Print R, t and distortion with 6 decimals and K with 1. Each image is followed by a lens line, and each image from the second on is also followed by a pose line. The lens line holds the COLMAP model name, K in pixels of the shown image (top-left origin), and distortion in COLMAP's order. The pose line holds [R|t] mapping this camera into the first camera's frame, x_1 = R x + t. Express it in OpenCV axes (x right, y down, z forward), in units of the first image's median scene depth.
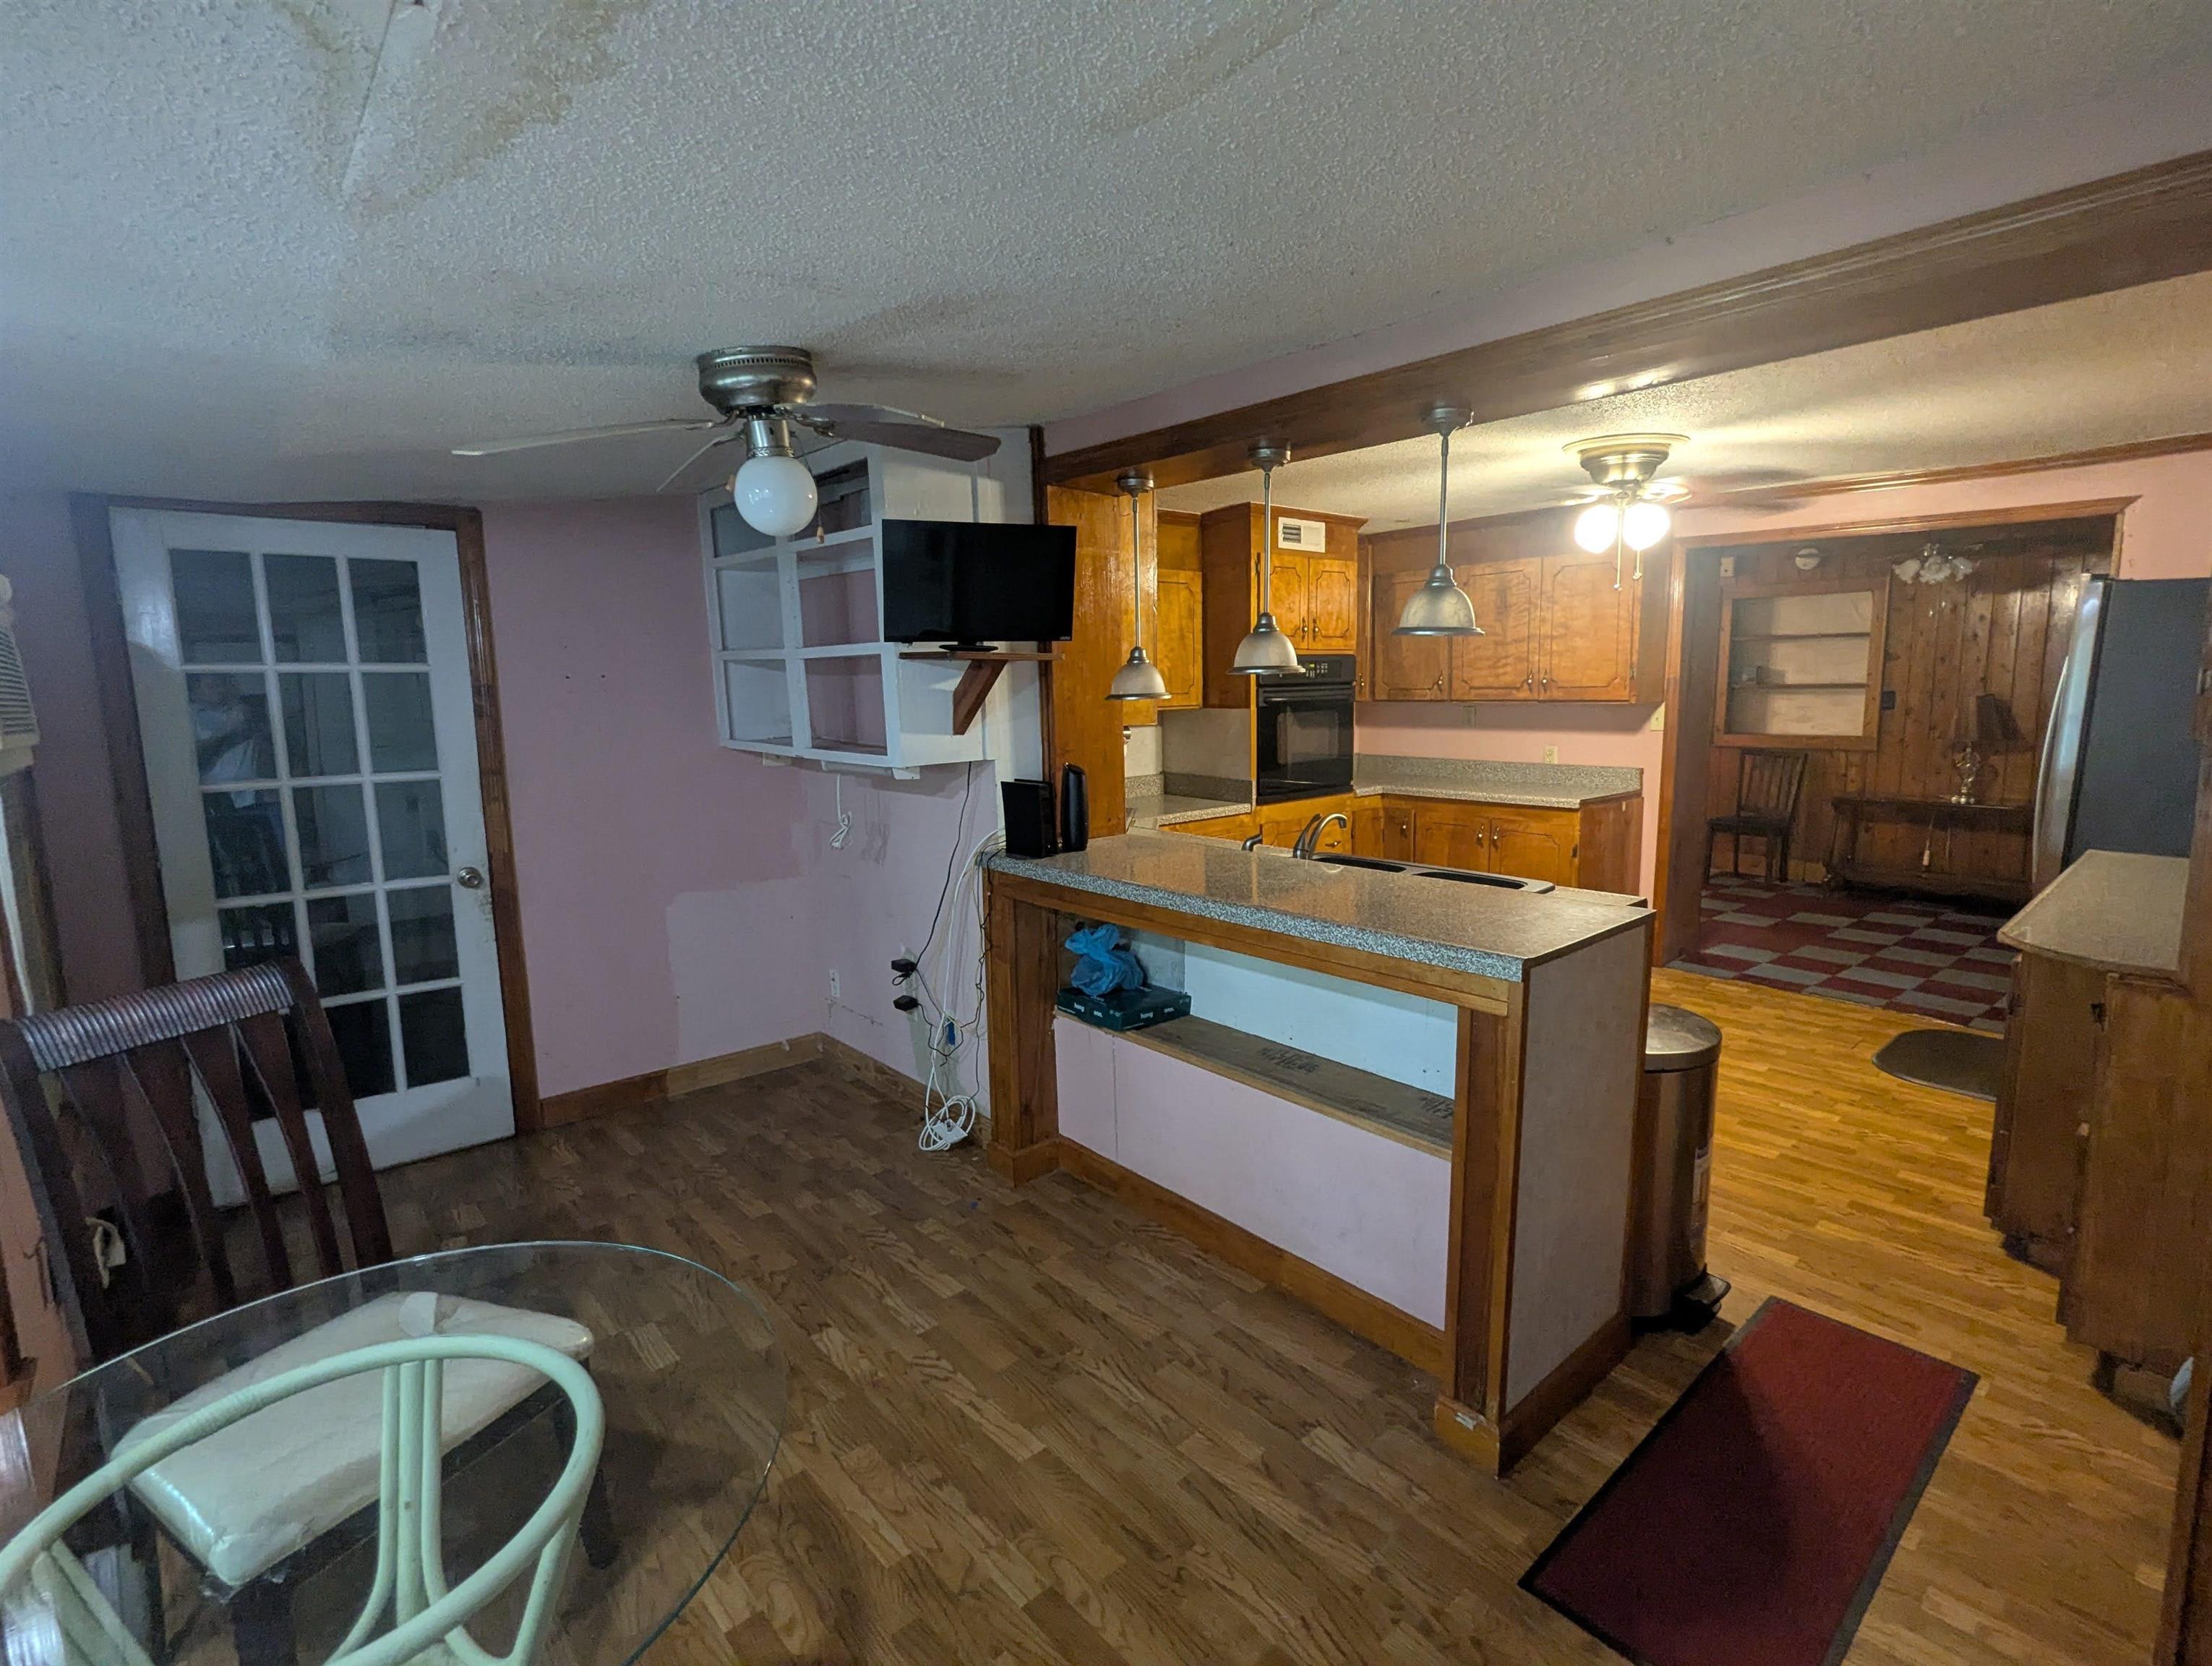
lens RADIAL K [[1057.5, 0, 1110.8], [0, 1057.5, 828.0], [0, 0, 1]] dist [0.000711, 0.001161]
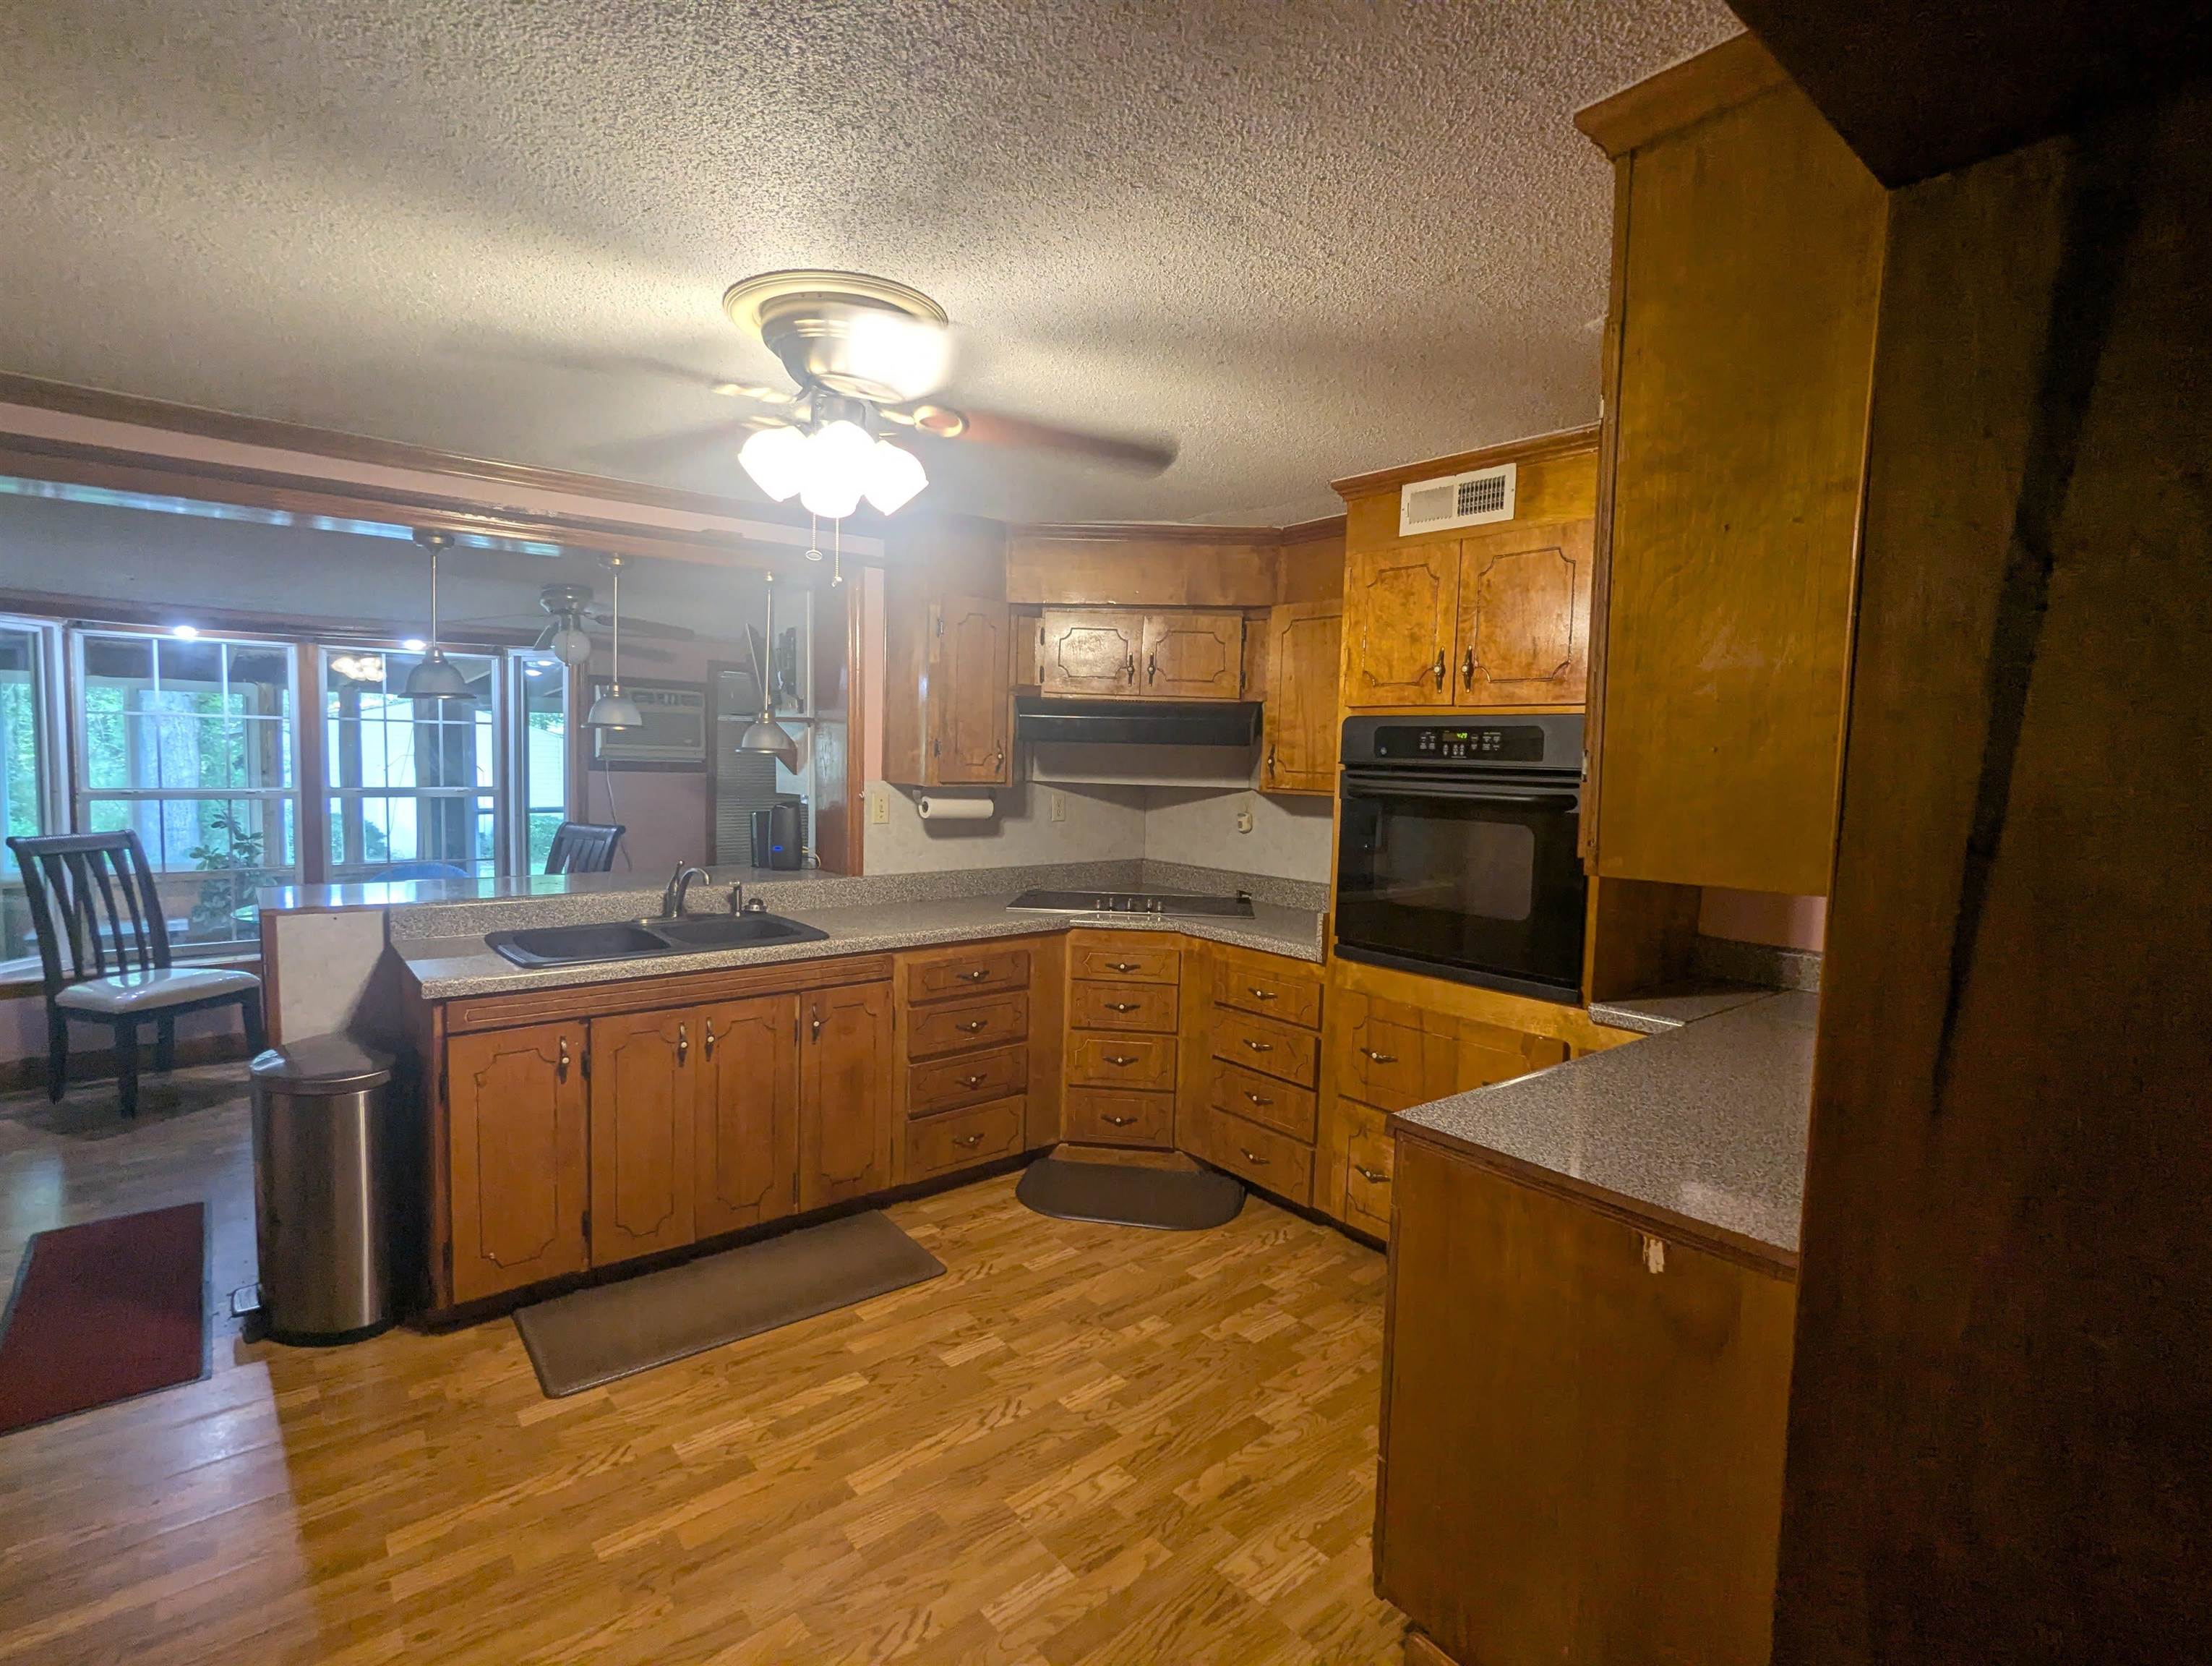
lens RADIAL K [[1057.5, 0, 1110.8], [0, 1057.5, 828.0], [0, 0, 1]] dist [0.000711, 0.001161]
pose [[-0.032877, 0.086695, -0.995692, 0.737551], [-0.168008, 0.981575, 0.091013, -0.128315], [0.985237, 0.170277, -0.017706, 0.852922]]
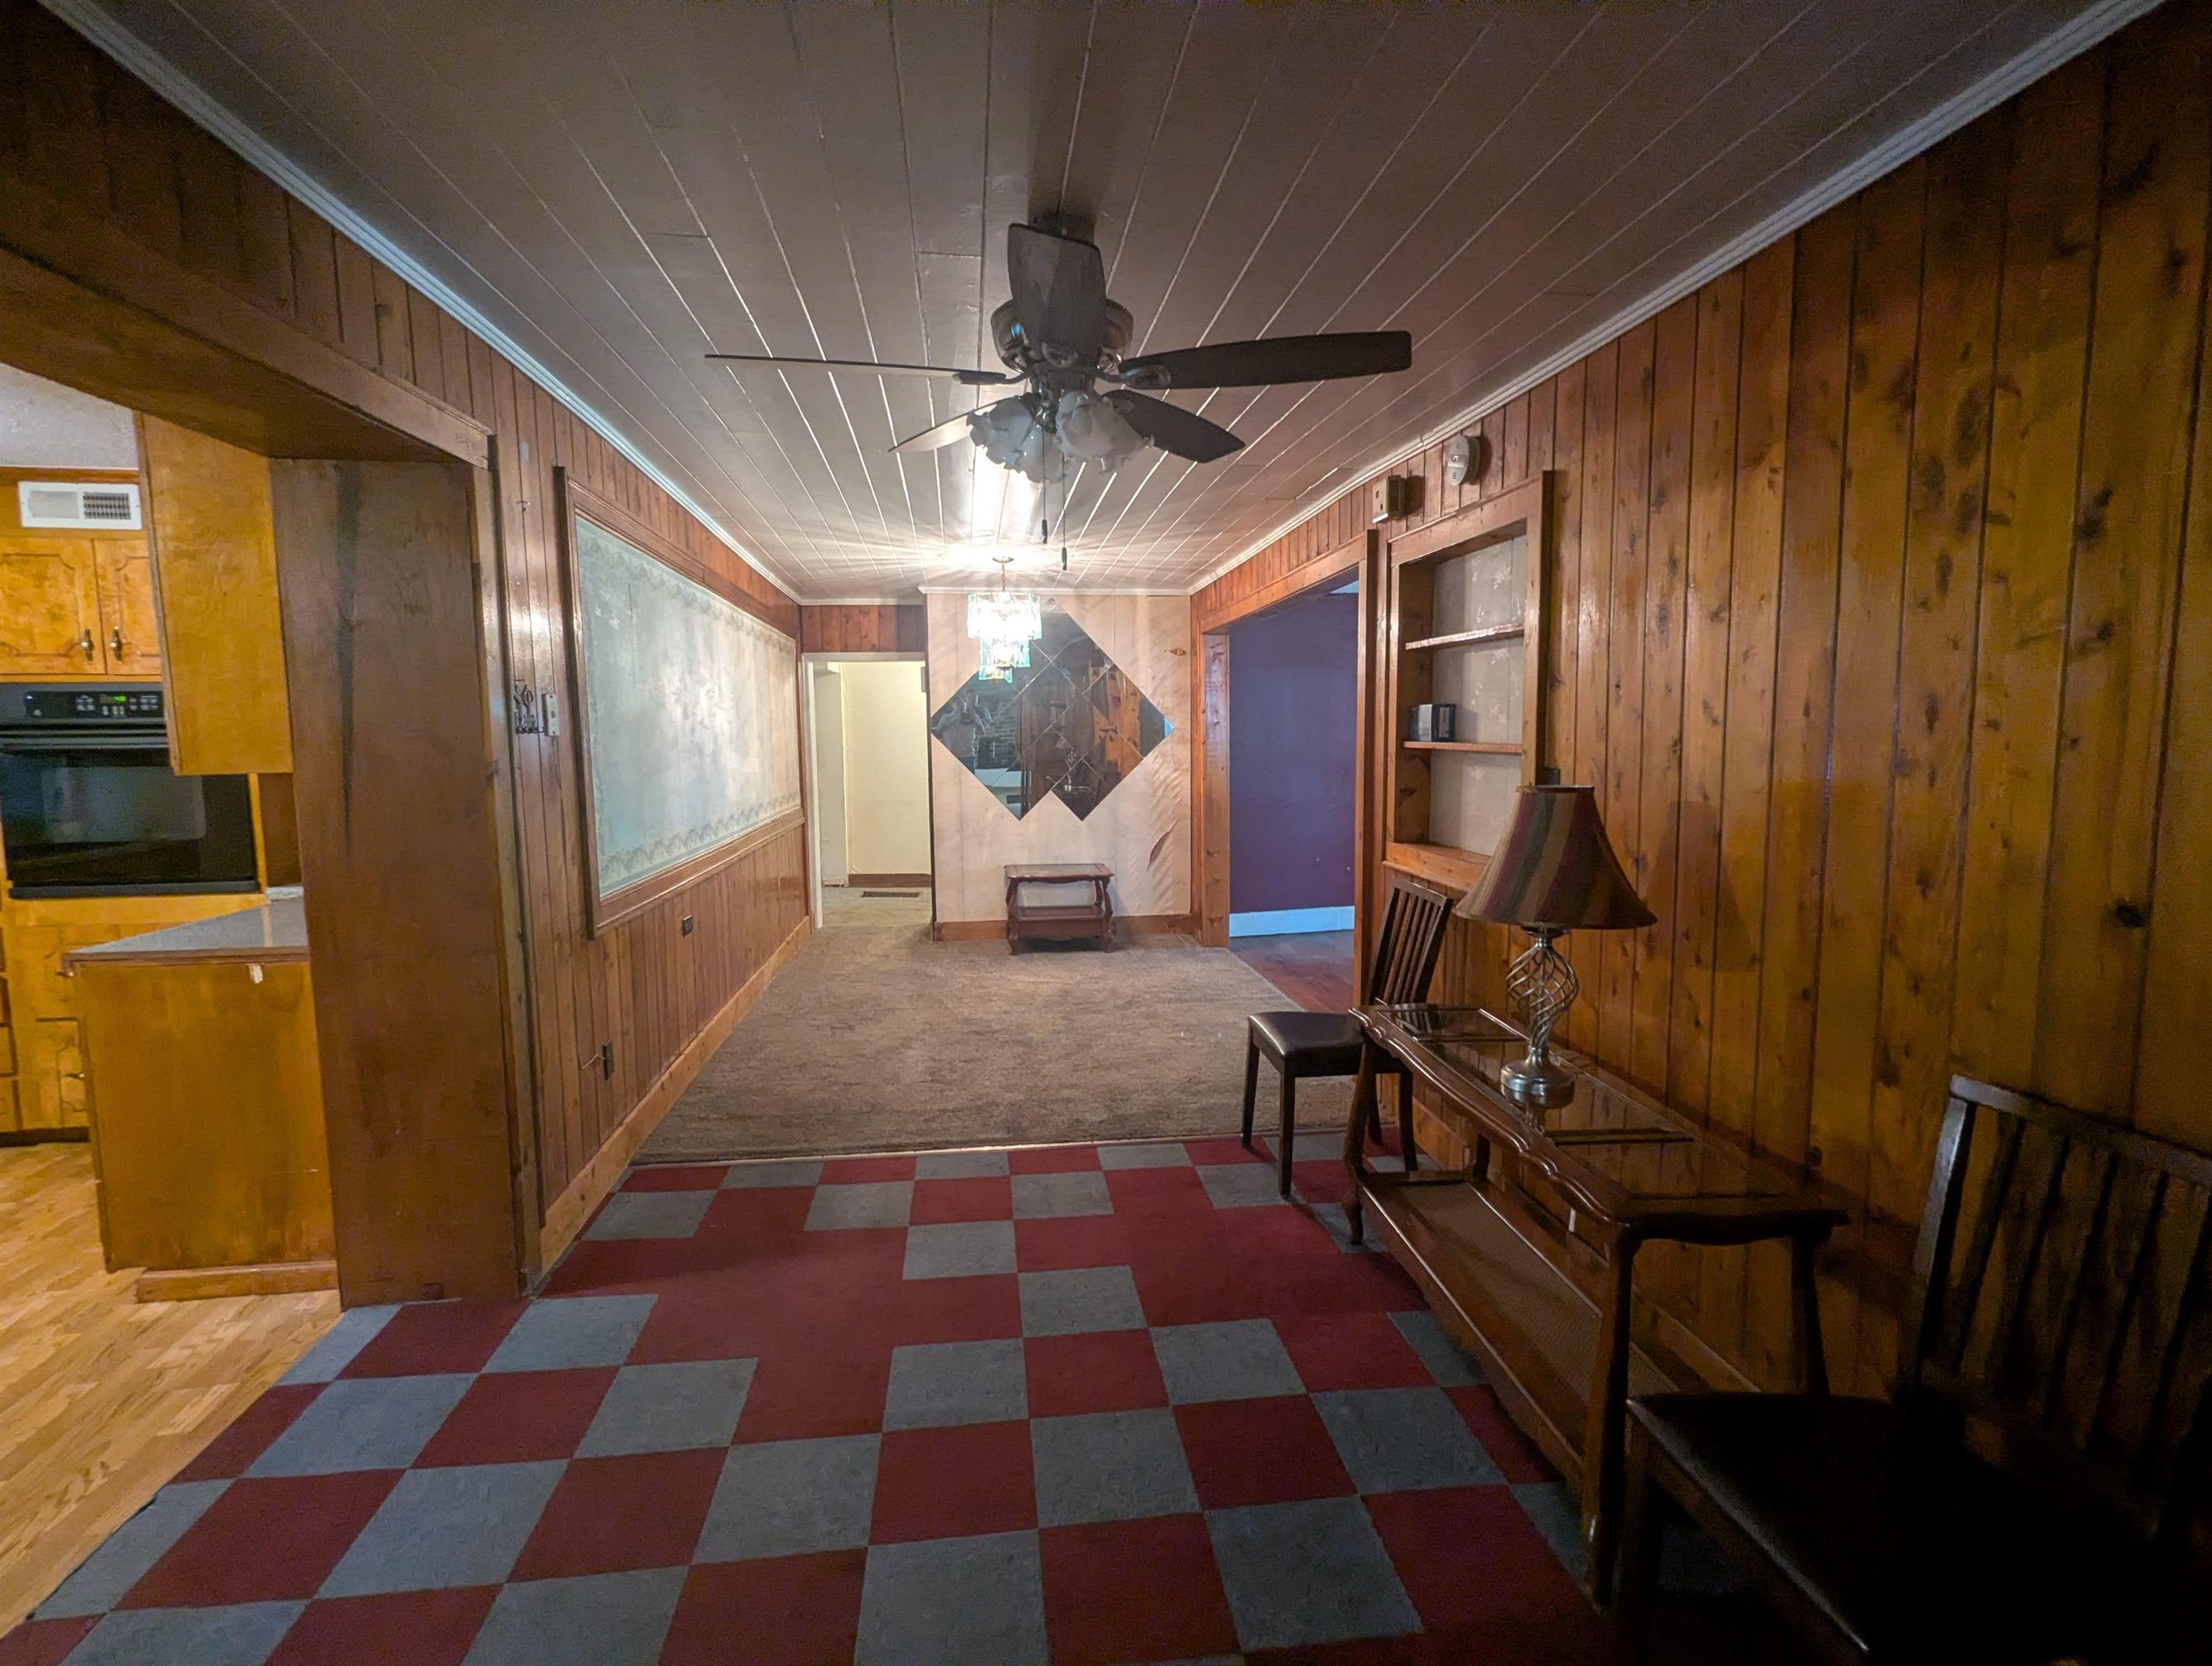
lens RADIAL K [[1057.5, 0, 1110.8], [0, 1057.5, 828.0], [0, 0, 1]] dist [0.000711, 0.001161]
pose [[0.832093, 0.064296, -0.550897, 1.089641], [-0.081859, 0.996617, -0.007326, -0.120348], [0.548563, 0.051191, 0.834541, 0.800090]]
